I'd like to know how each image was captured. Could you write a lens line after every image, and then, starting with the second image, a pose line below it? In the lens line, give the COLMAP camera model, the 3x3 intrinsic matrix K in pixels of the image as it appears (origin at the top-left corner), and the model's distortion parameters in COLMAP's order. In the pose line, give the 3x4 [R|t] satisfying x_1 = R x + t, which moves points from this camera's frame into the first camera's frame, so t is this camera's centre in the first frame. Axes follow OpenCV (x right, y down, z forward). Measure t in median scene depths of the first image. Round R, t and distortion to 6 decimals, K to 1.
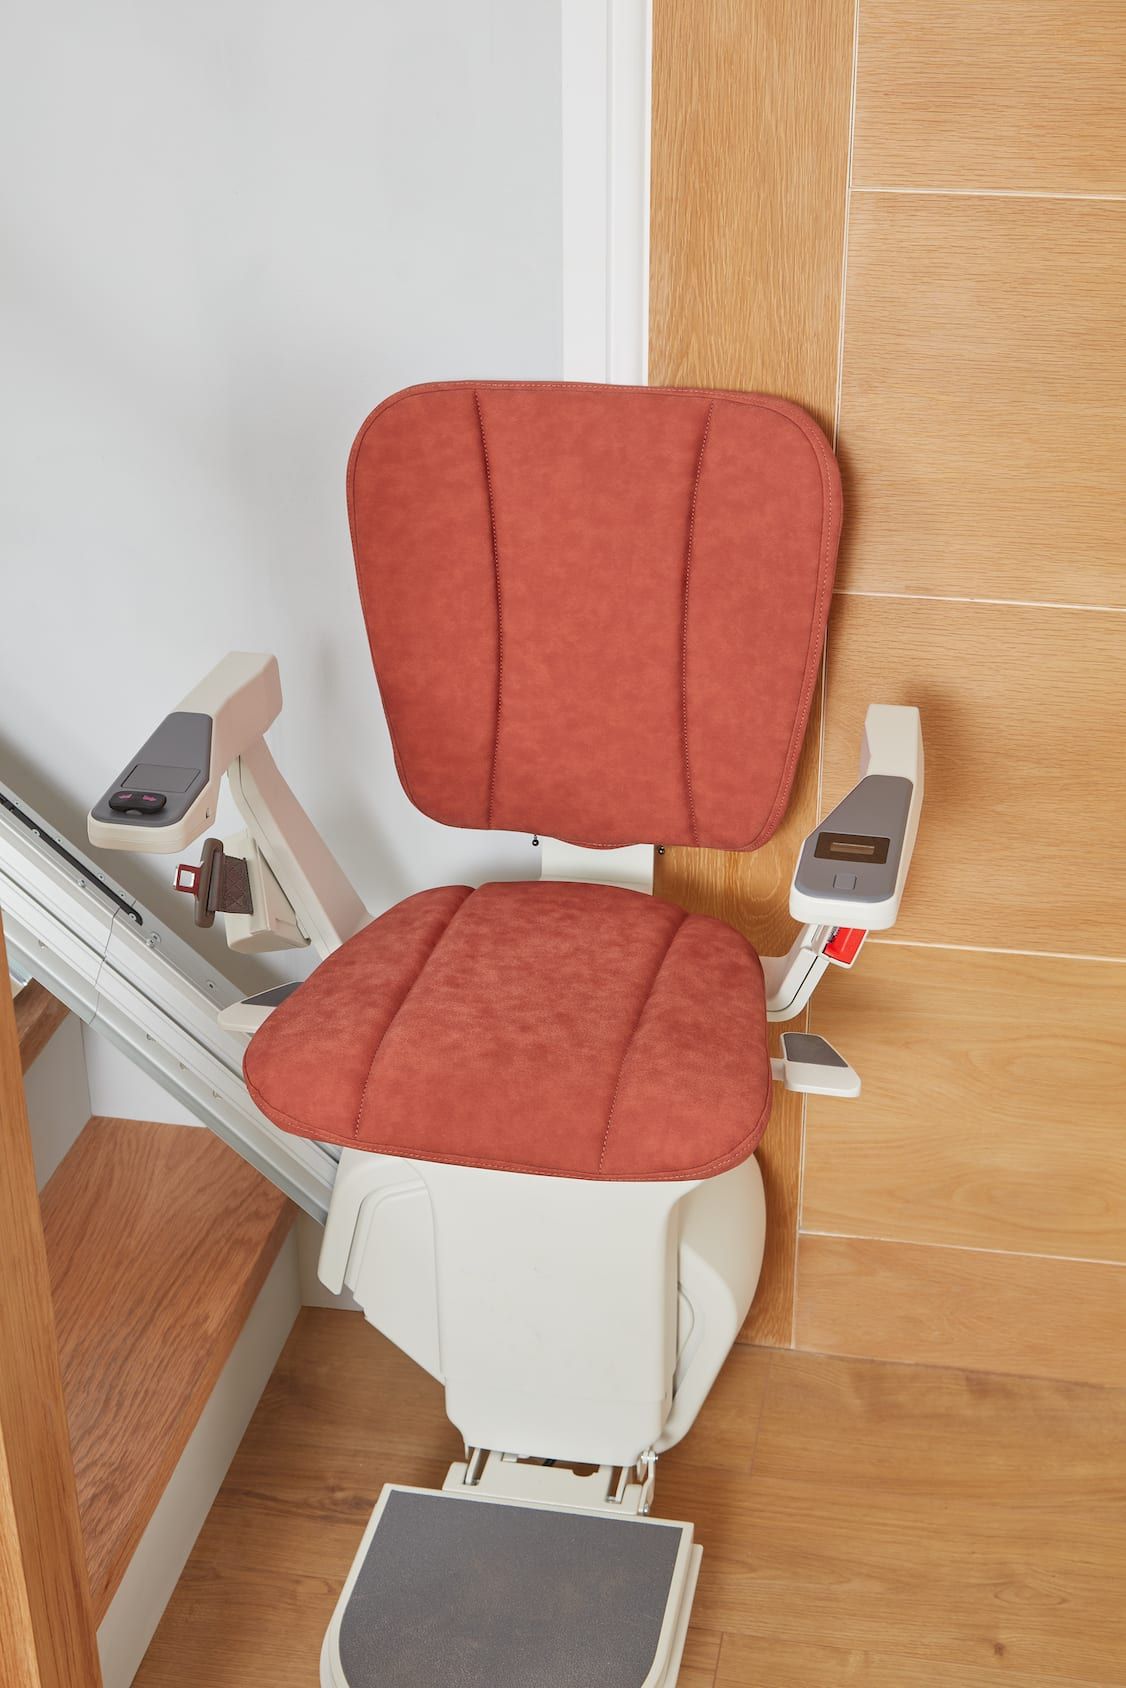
lens RADIAL K [[2328.1, 0, 563.0], [0, 2328.1, 844.0], [0, 0, 1]] dist [0.003006, 0.025380]
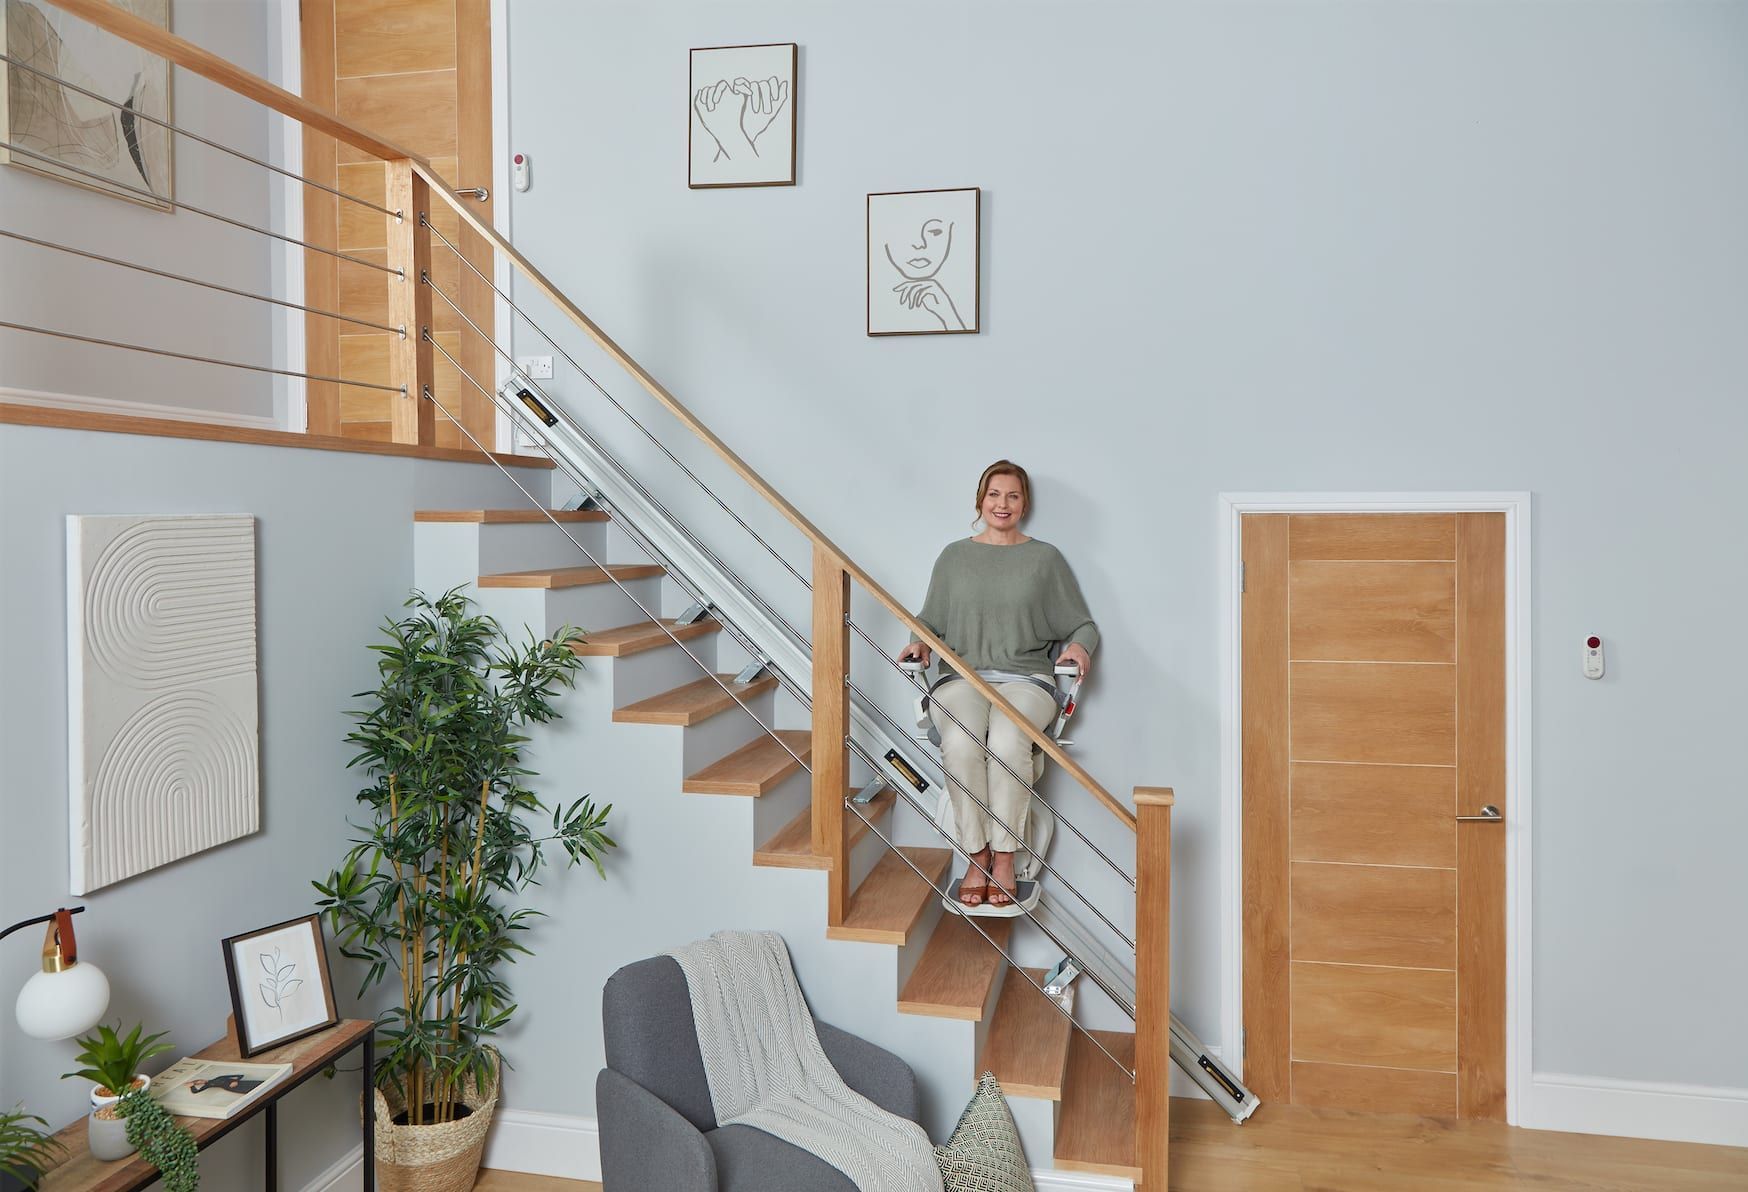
lens RADIAL K [[1185.5, 0, 880.8], [0, 1185.5, 518.2], [0, 0, 1]] dist [-0.005030, -0.002722]
pose [[0.999607, 0.000581, -0.028038, -0.500019], [-0.013379, 0.888555, -0.458574, 0.292264], [0.024647, 0.458769, 0.888214, -1.021156]]
